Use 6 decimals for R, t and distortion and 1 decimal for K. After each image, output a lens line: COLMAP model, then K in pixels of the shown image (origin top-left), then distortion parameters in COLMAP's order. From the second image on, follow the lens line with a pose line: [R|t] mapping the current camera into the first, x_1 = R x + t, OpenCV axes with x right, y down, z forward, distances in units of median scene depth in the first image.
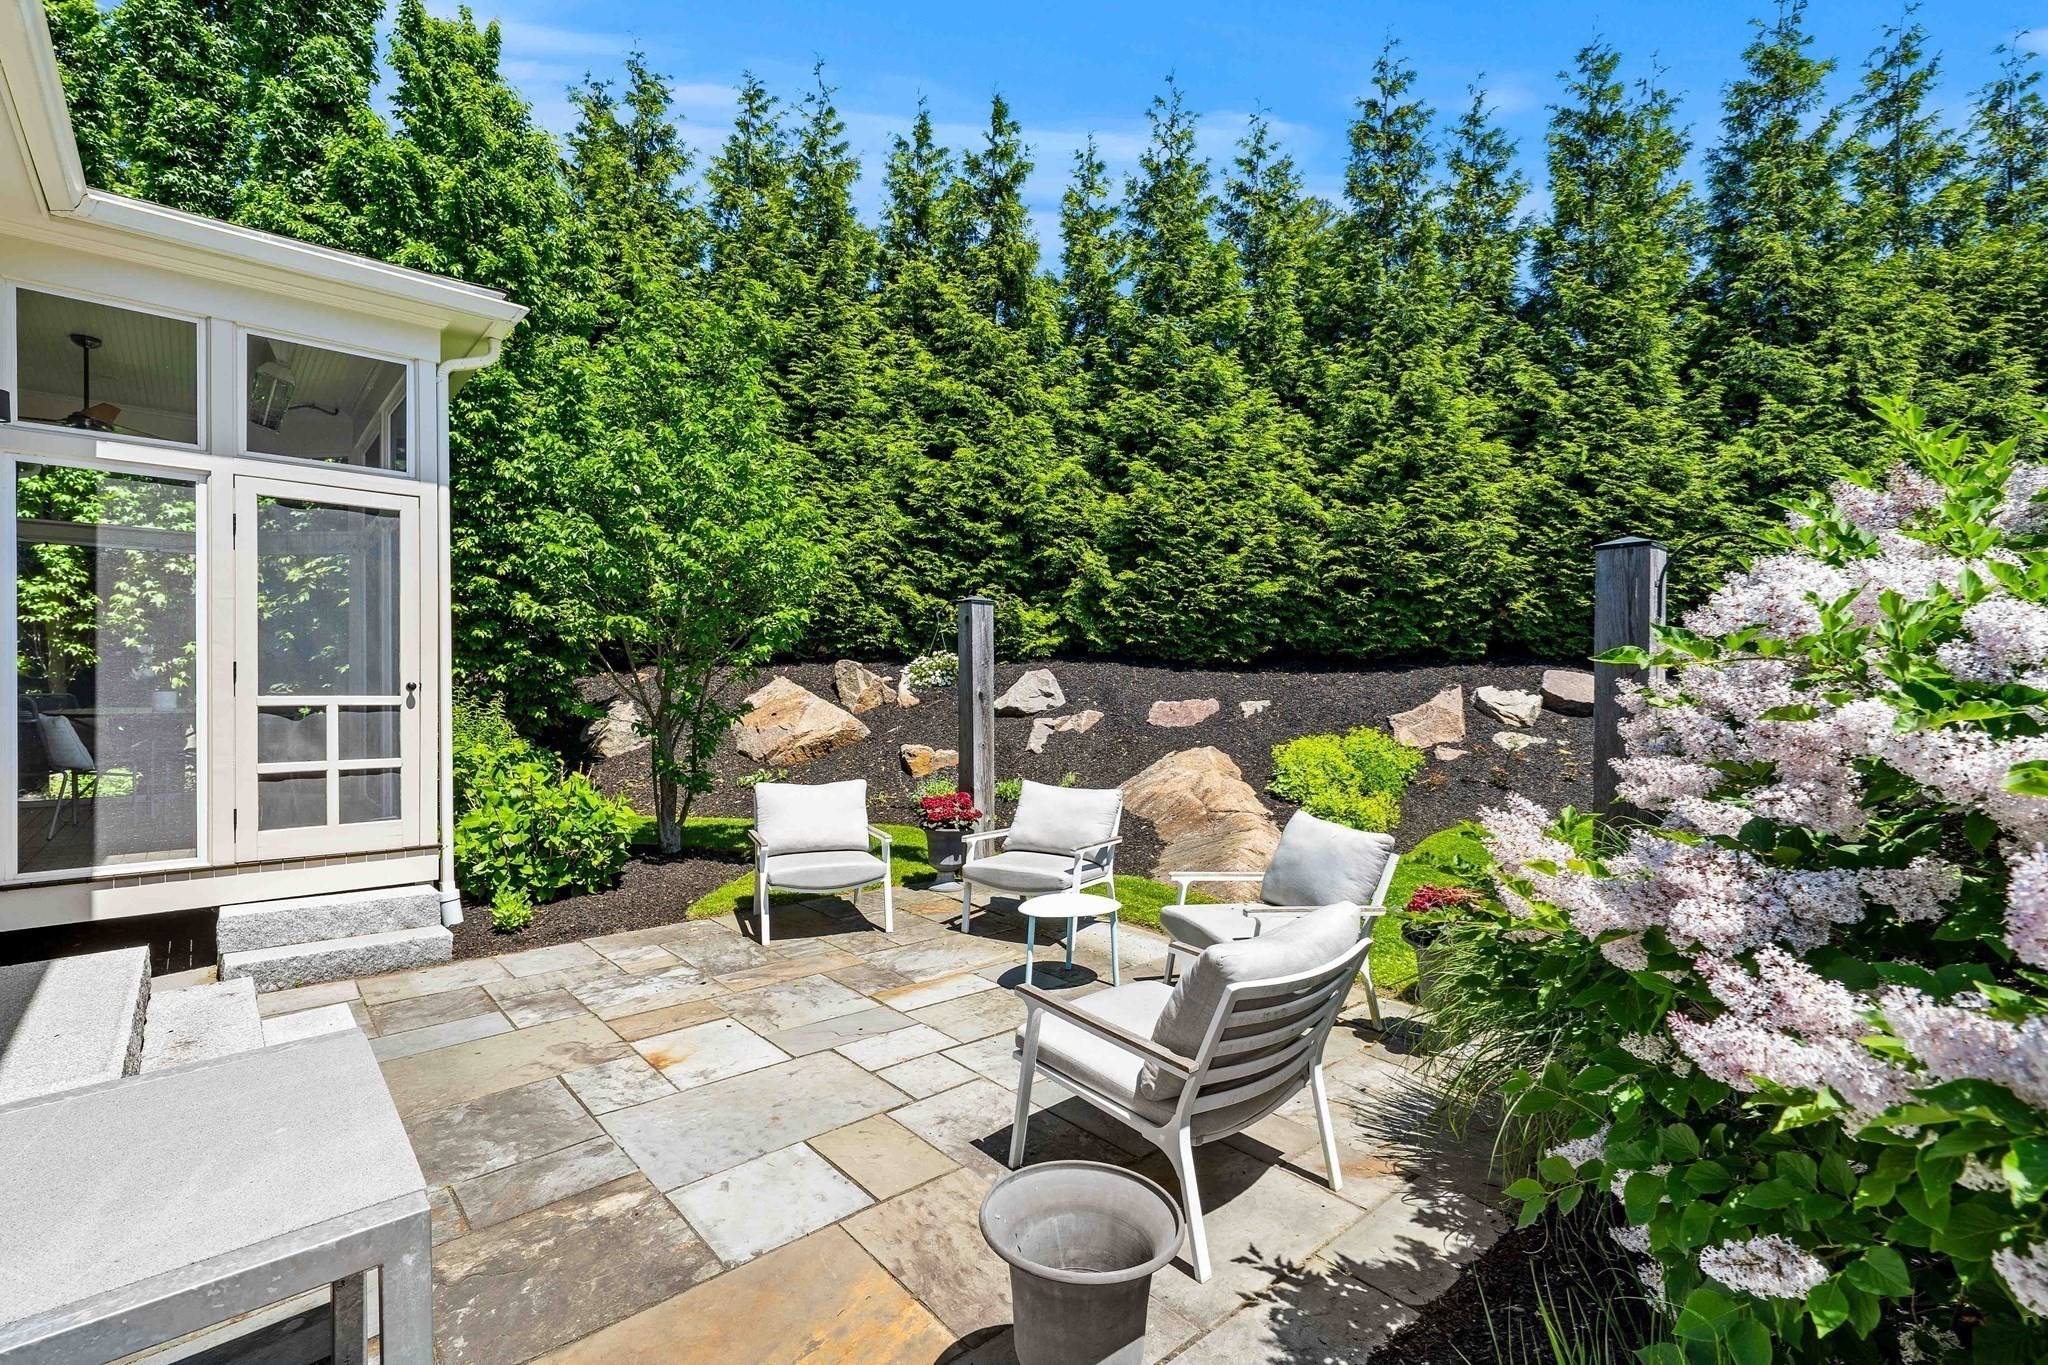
lens RADIAL K [[925.8, 0, 1024.0], [0, 925.8, 682.5], [0, 0, 1]] dist [-0.000515, 0.000149]
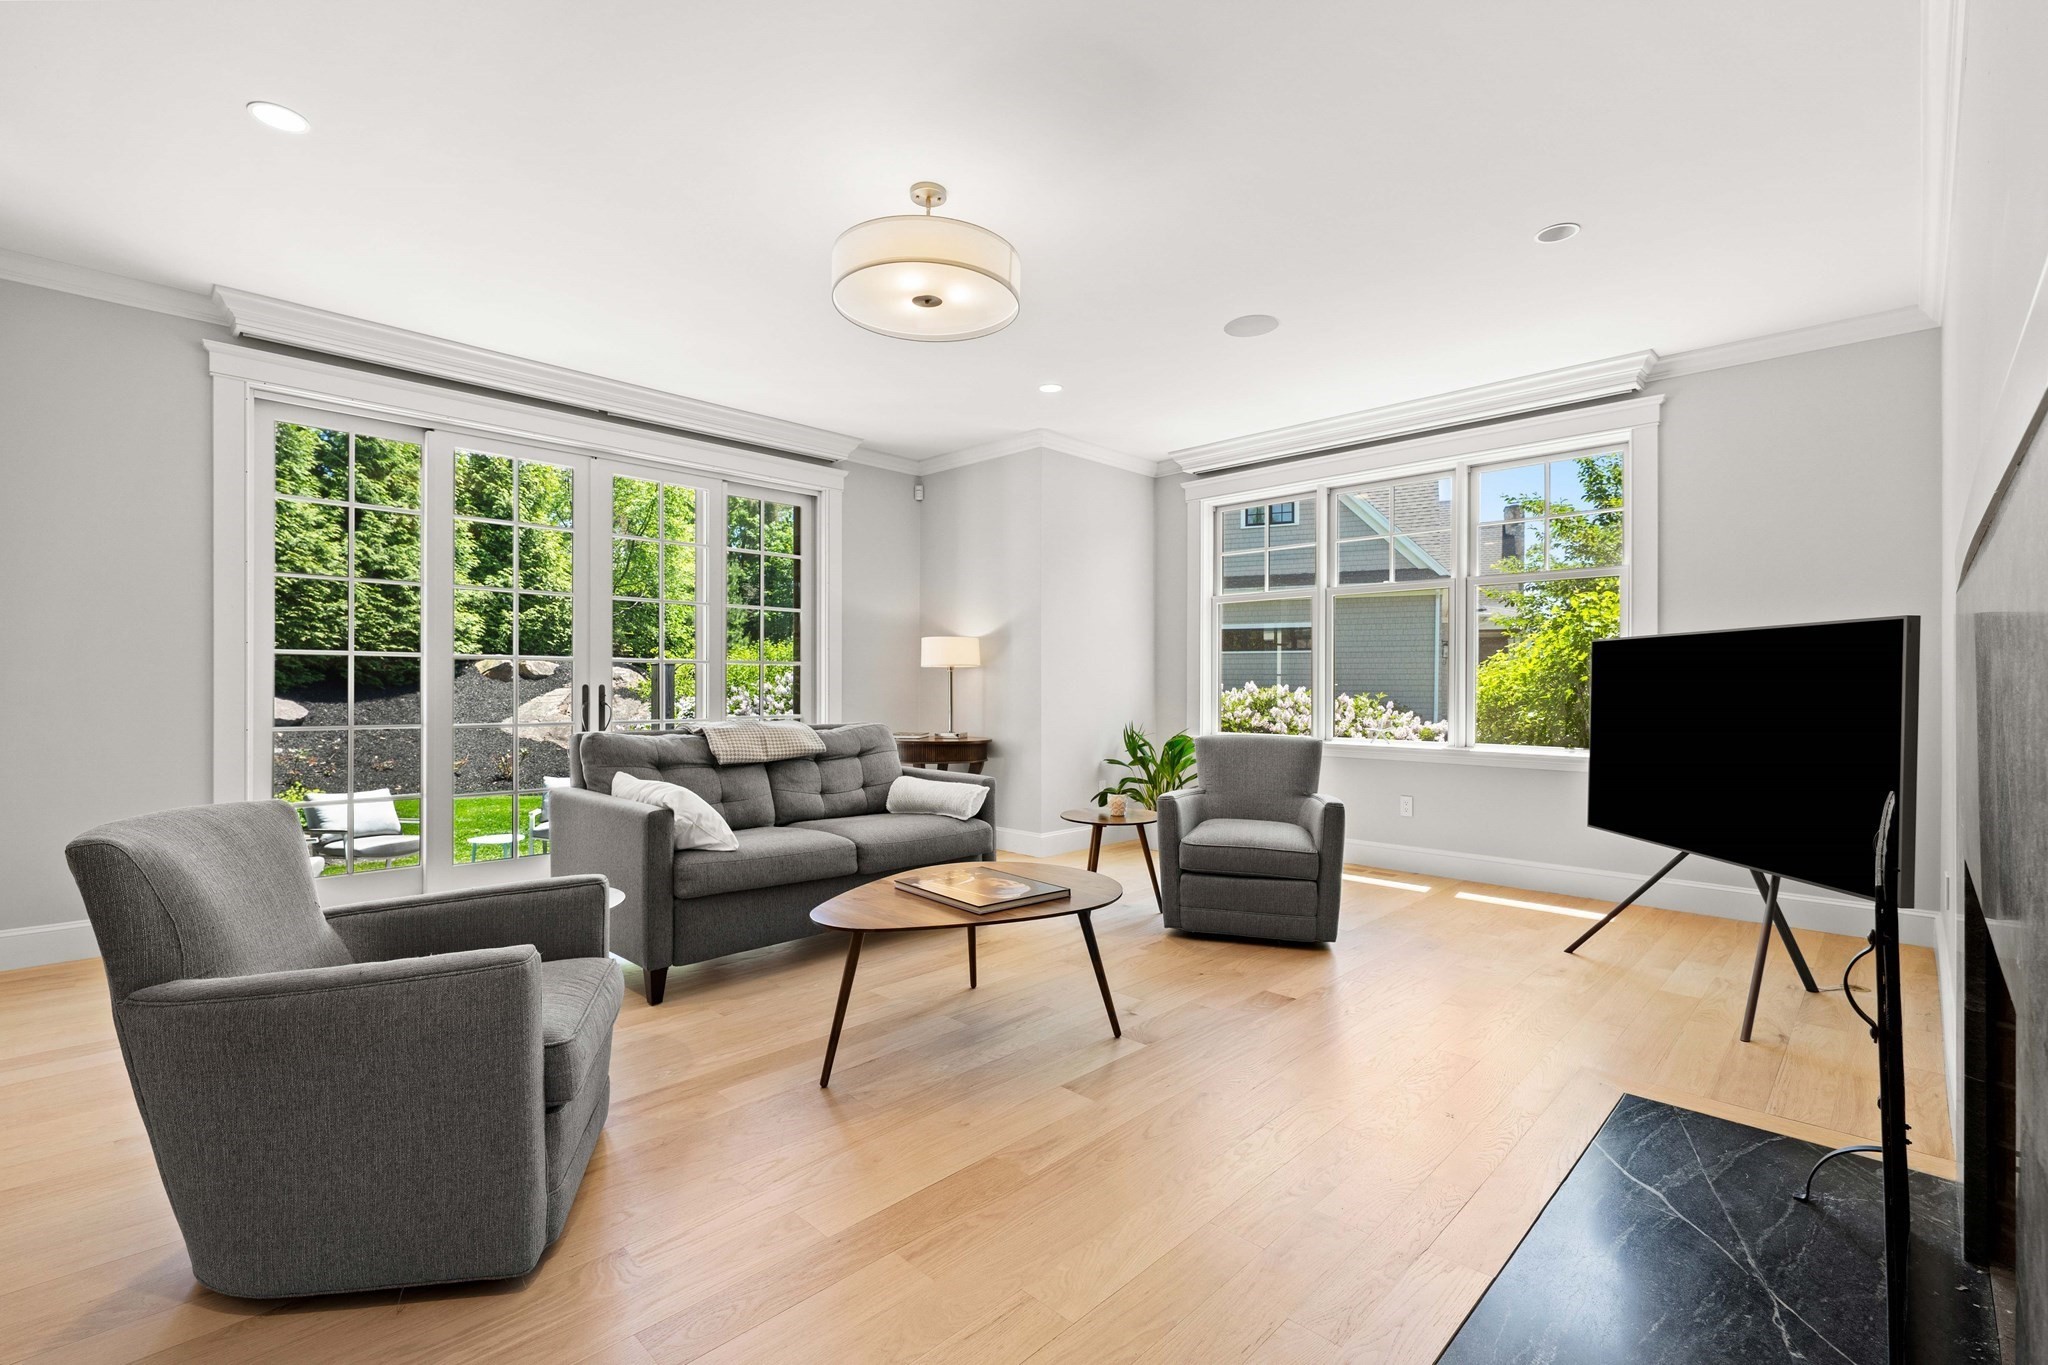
lens RADIAL K [[899.4, 0, 1024.0], [0, 899.4, 682.5], [0, 0, 1]] dist [0.000014, 0.000218]
pose [[-0.067970, 0.001377, 0.997686, -1.788676], [-0.001716, 0.999997, -0.001497, -0.074942], [-0.997686, -0.001814, -0.067968, 0.064567]]
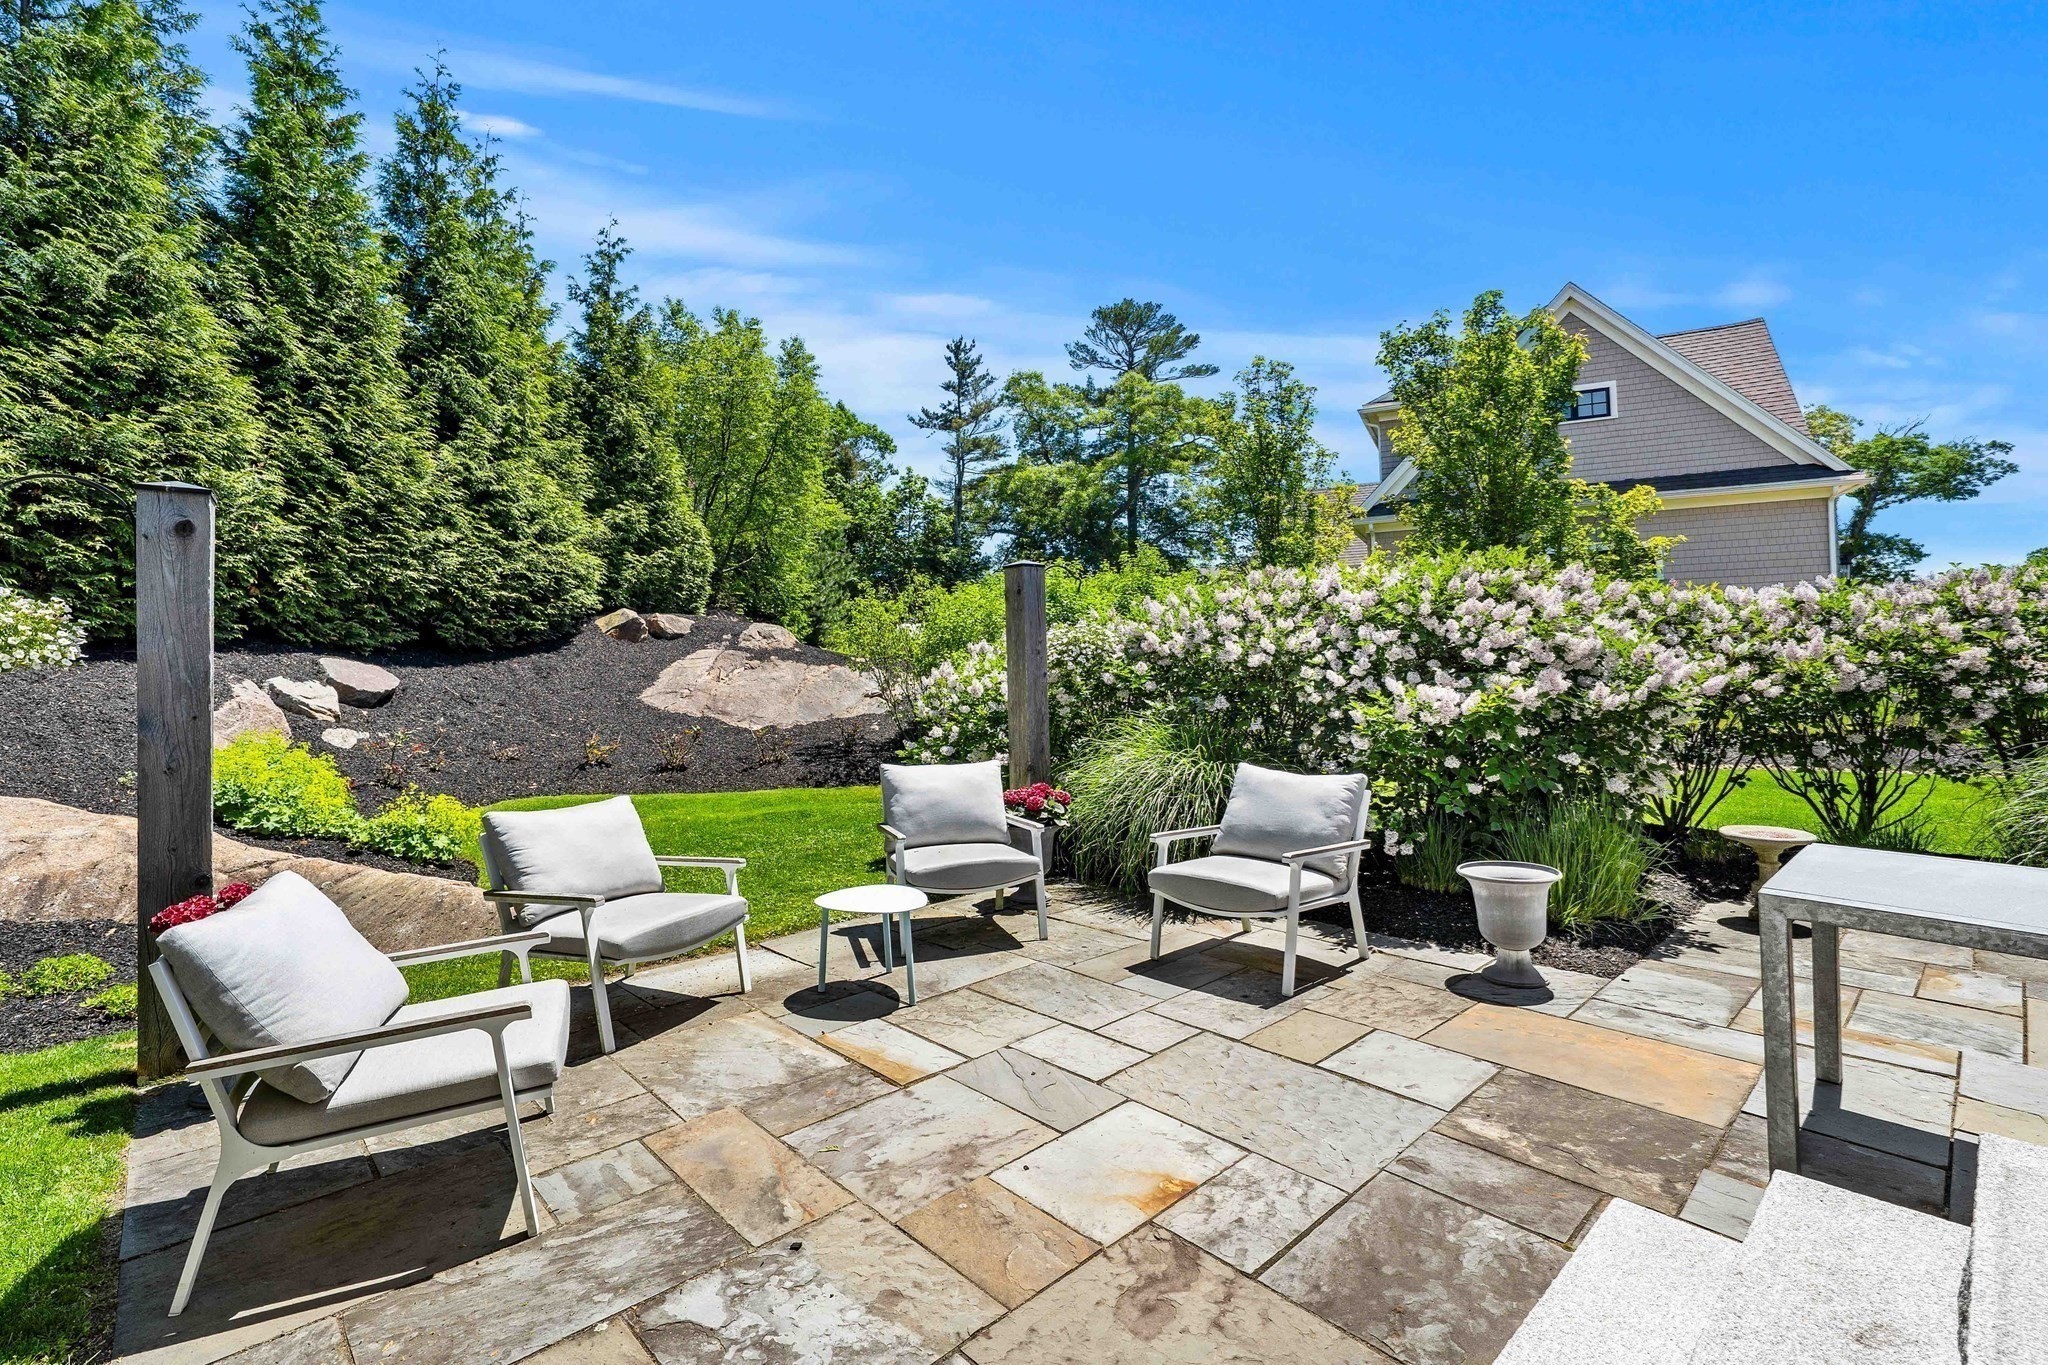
lens RADIAL K [[920.9, 0, 1028.7], [0, 920.9, 630.8], [0, 0, 1]] dist [0.001138, -0.000152]
pose [[-0.028293, 0.032152, 0.999082, -0.817392], [0.025742, 0.999175, -0.031426, 0.015250], [-0.999268, 0.024830, -0.029097, 0.848485]]
